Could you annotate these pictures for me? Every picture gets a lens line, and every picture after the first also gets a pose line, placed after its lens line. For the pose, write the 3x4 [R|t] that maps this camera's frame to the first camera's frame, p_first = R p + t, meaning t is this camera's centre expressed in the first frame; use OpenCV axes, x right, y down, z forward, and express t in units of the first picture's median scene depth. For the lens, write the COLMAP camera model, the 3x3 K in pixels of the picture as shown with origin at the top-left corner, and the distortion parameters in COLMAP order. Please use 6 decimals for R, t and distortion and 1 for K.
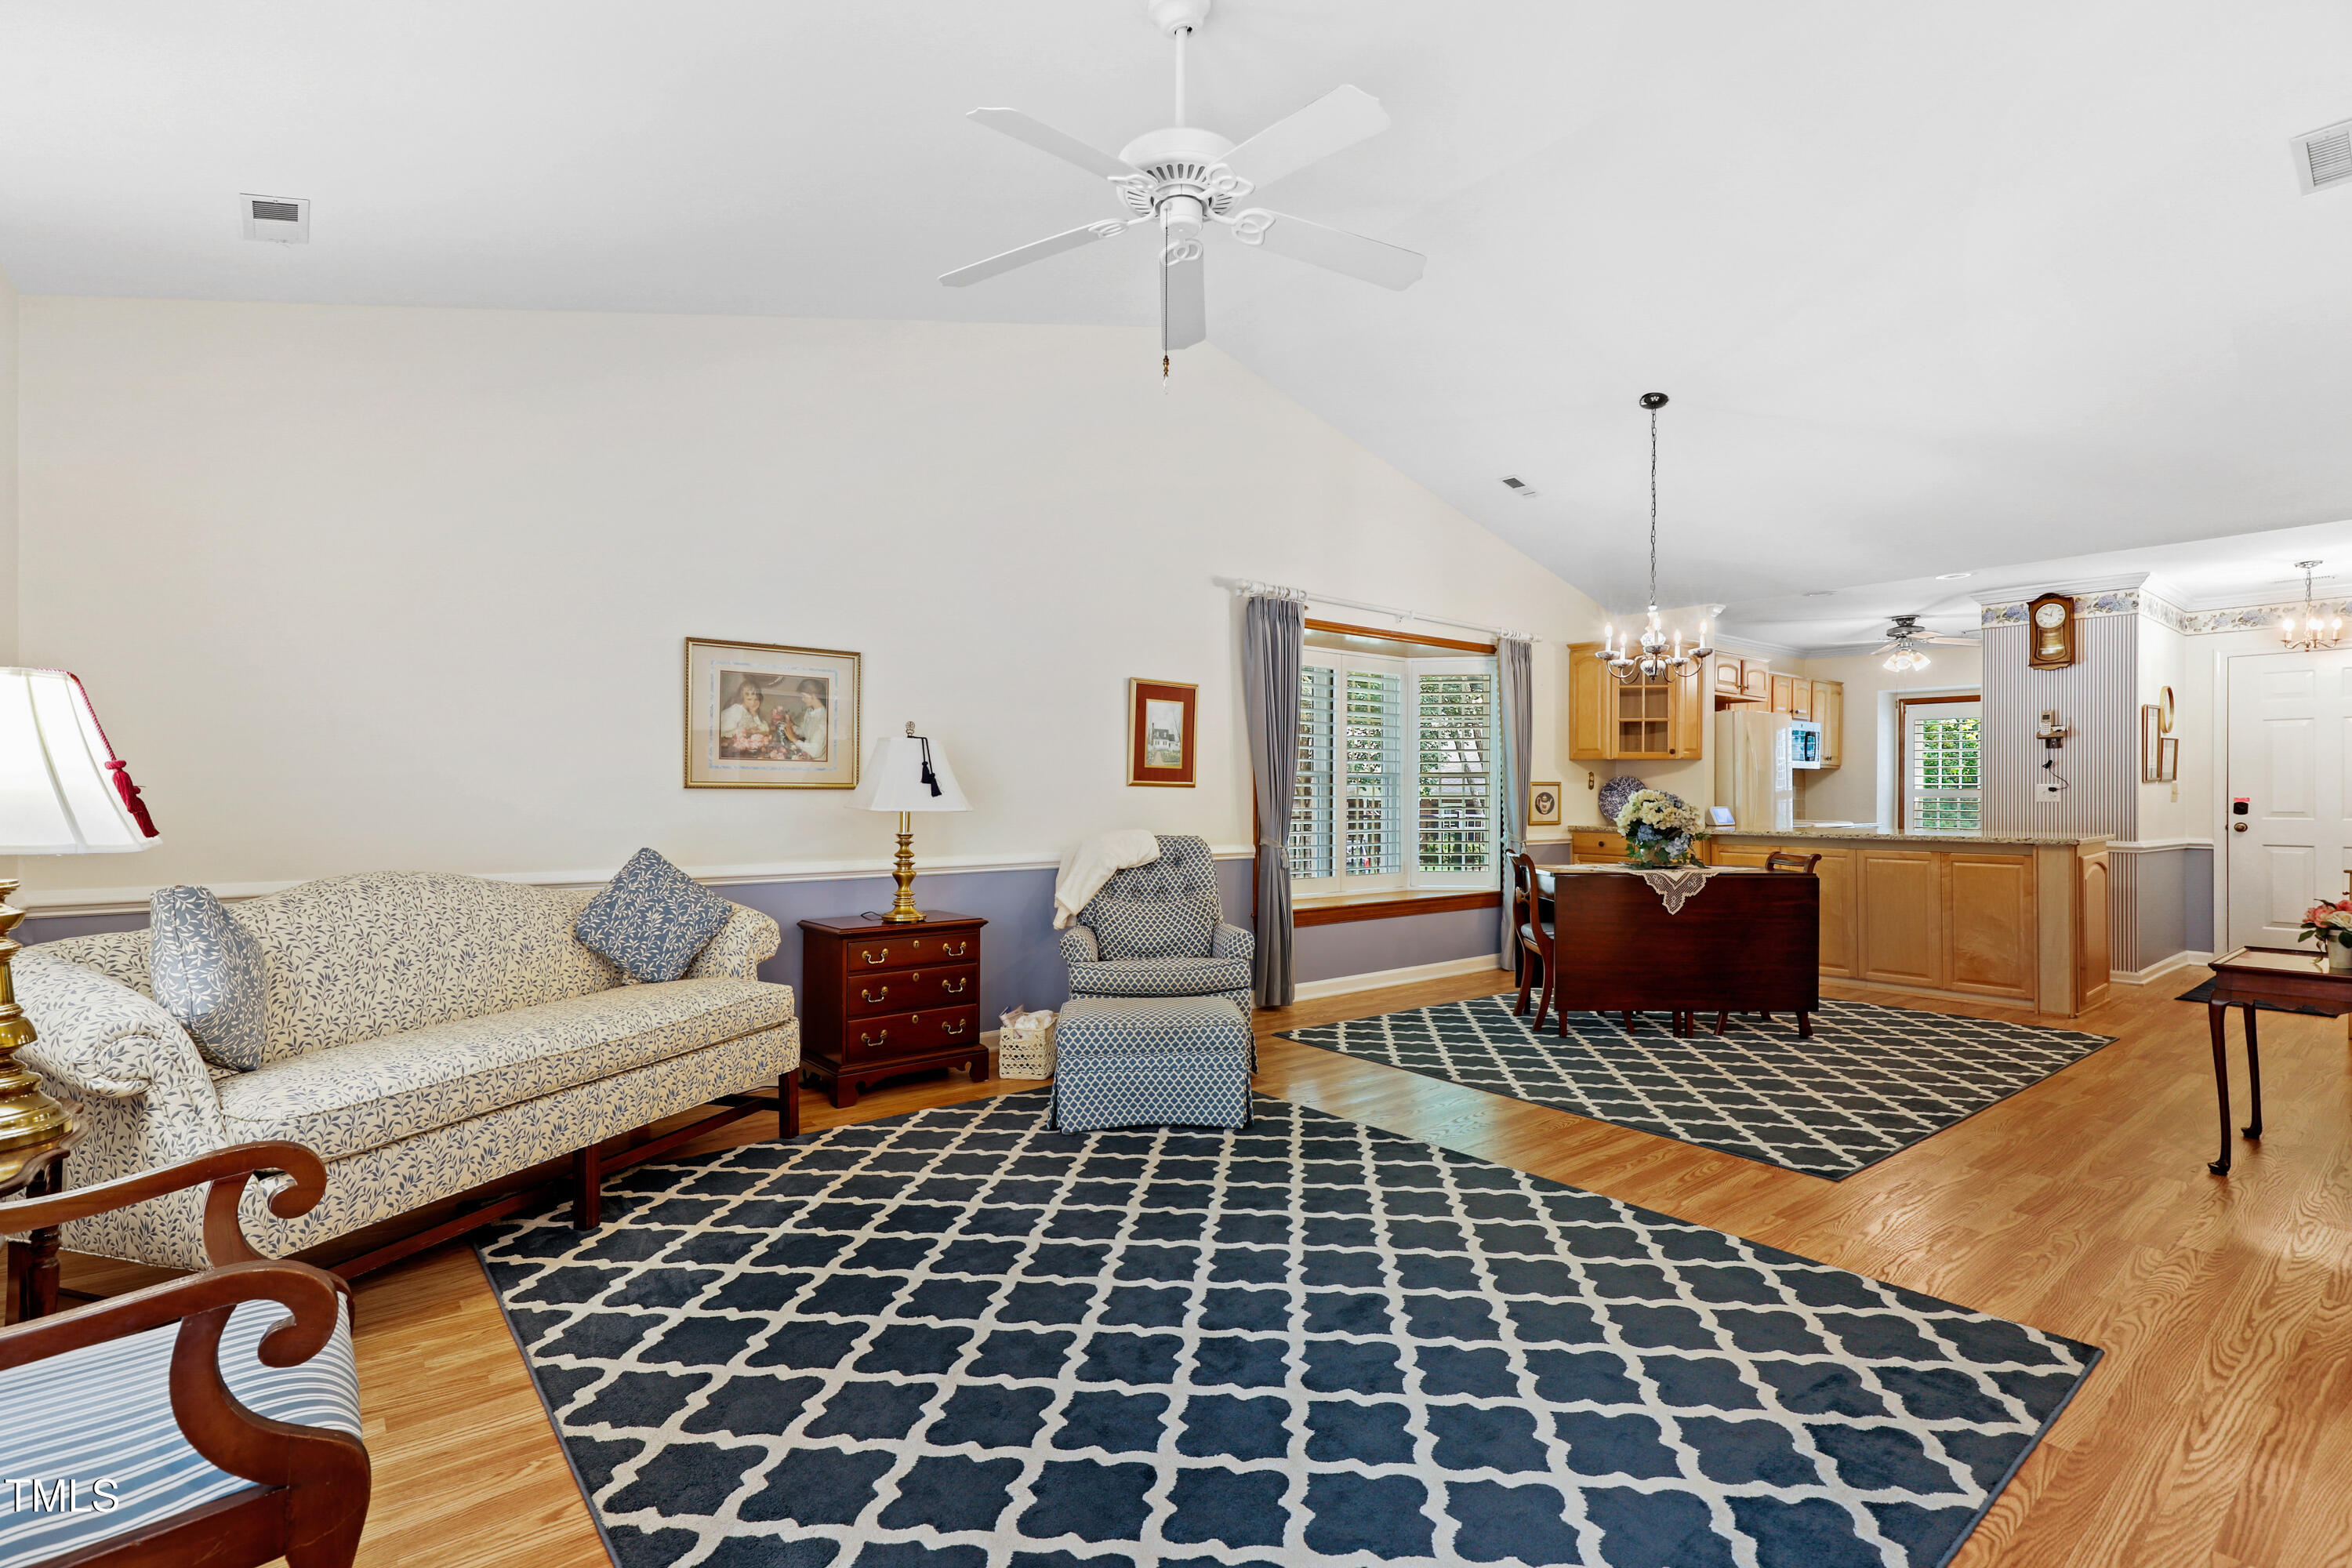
lens RADIAL K [[1080.7, 0, 1186.4], [0, 1080.7, 787.0], [0, 0, 1]] dist [0.008701, 0.001310]
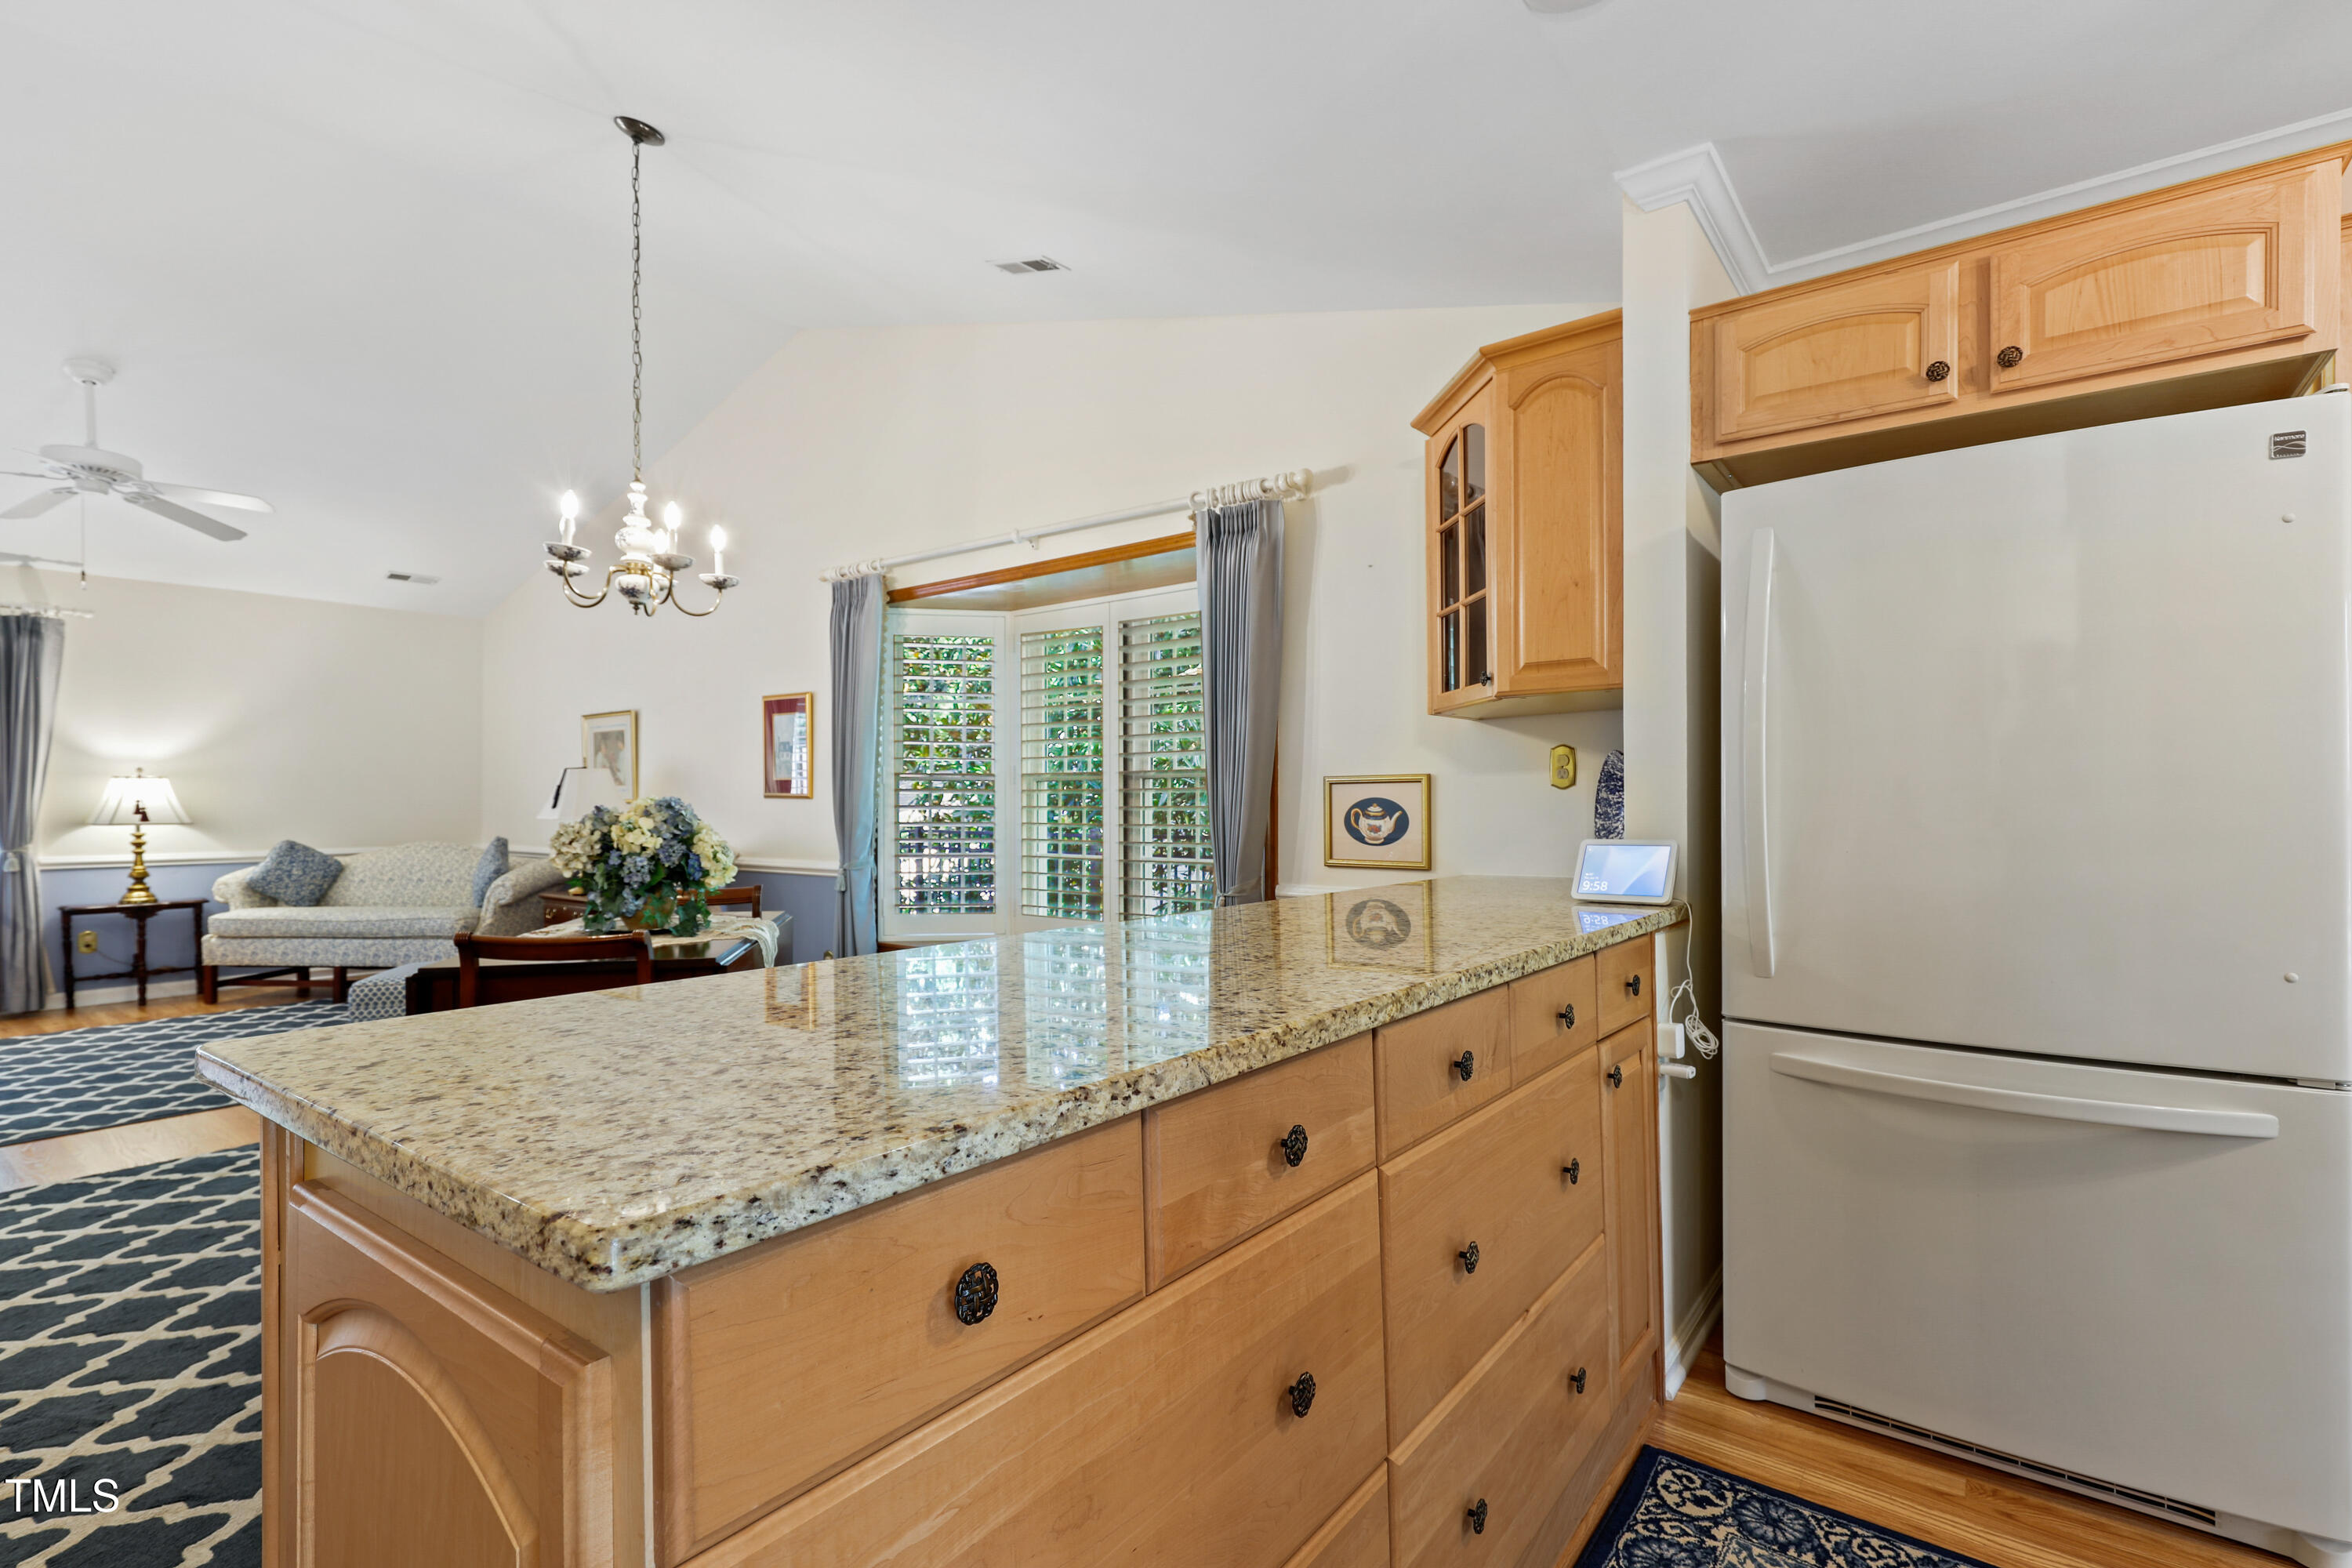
lens RADIAL K [[1080.7, 0, 1187.8], [0, 1080.7, 797.1], [0, 0, 1]] dist [0.008701, 0.001310]
pose [[0.236028, -0.003484, -0.971740, 1.386645], [0.012681, 0.999919, -0.000505, 0.004732], [0.971664, -0.012203, 0.236053, 1.486738]]
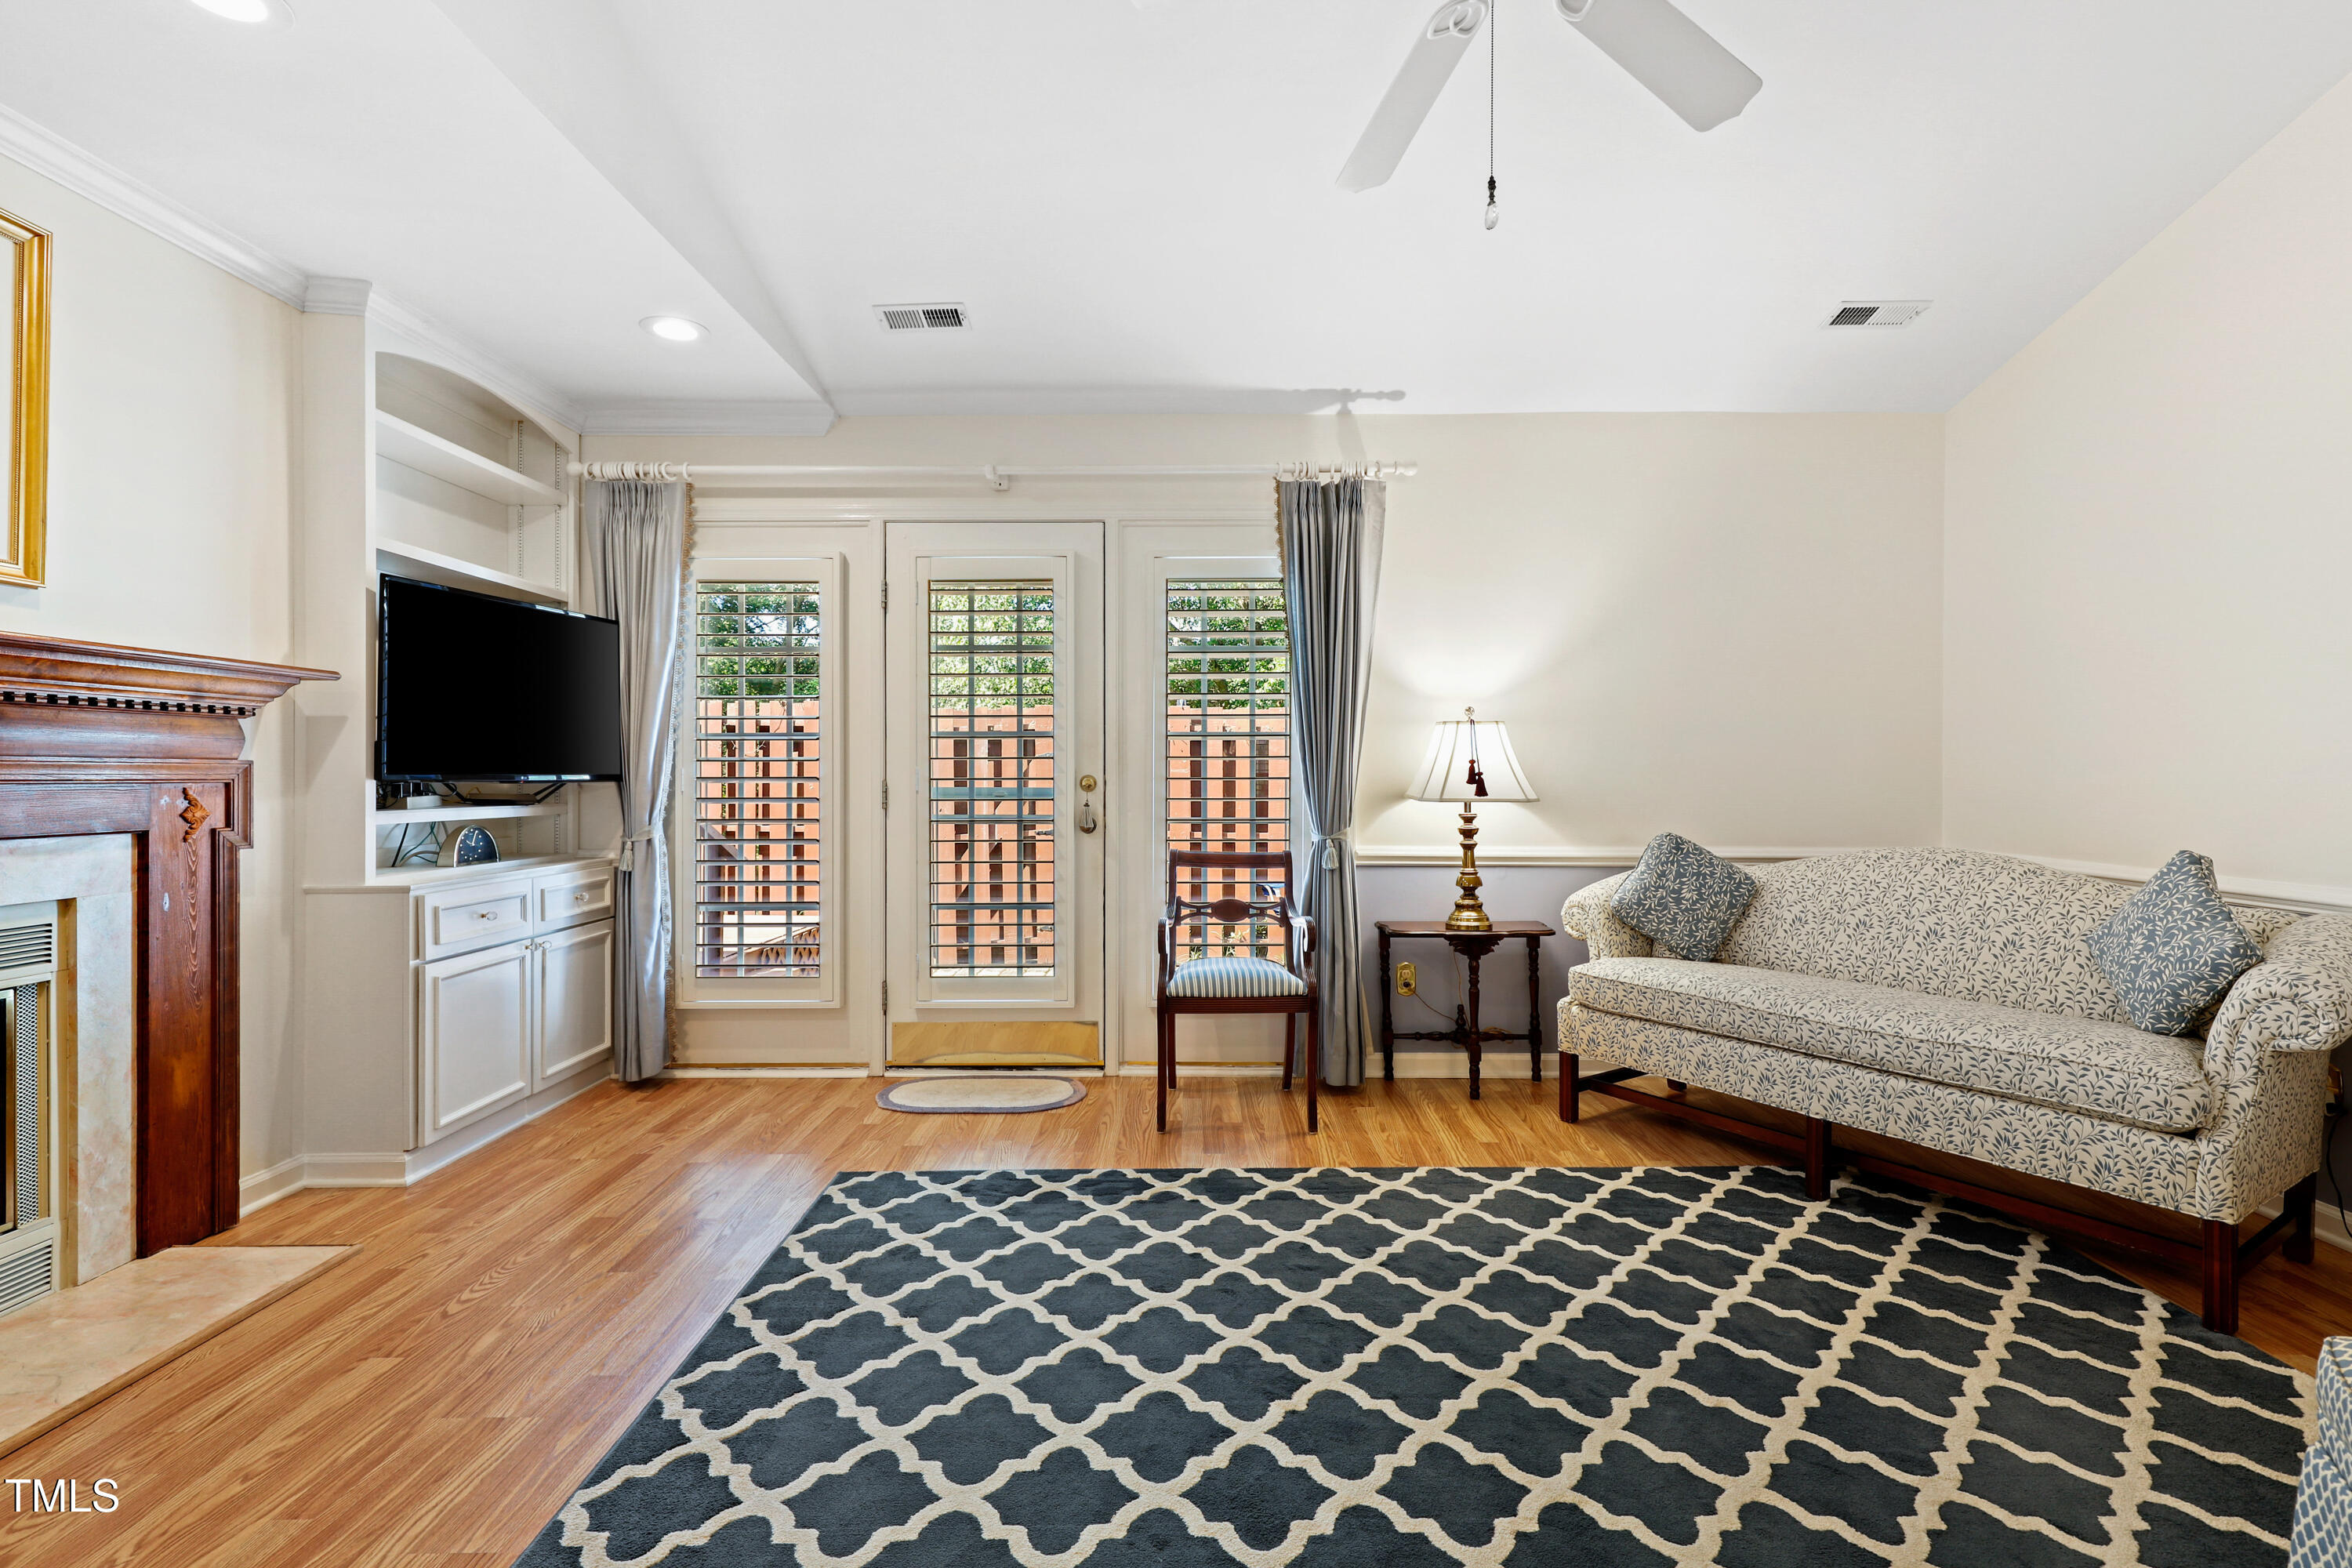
lens RADIAL K [[1080.7, 0, 1195.0], [0, 1080.7, 771.0], [0, 0, 1]] dist [0.008701, 0.001310]
pose [[-0.624273, -0.002498, -0.781202, 0.424729], [0.005122, 0.999960, -0.007290, 0.004341], [0.781189, -0.008552, -0.624236, 0.813128]]
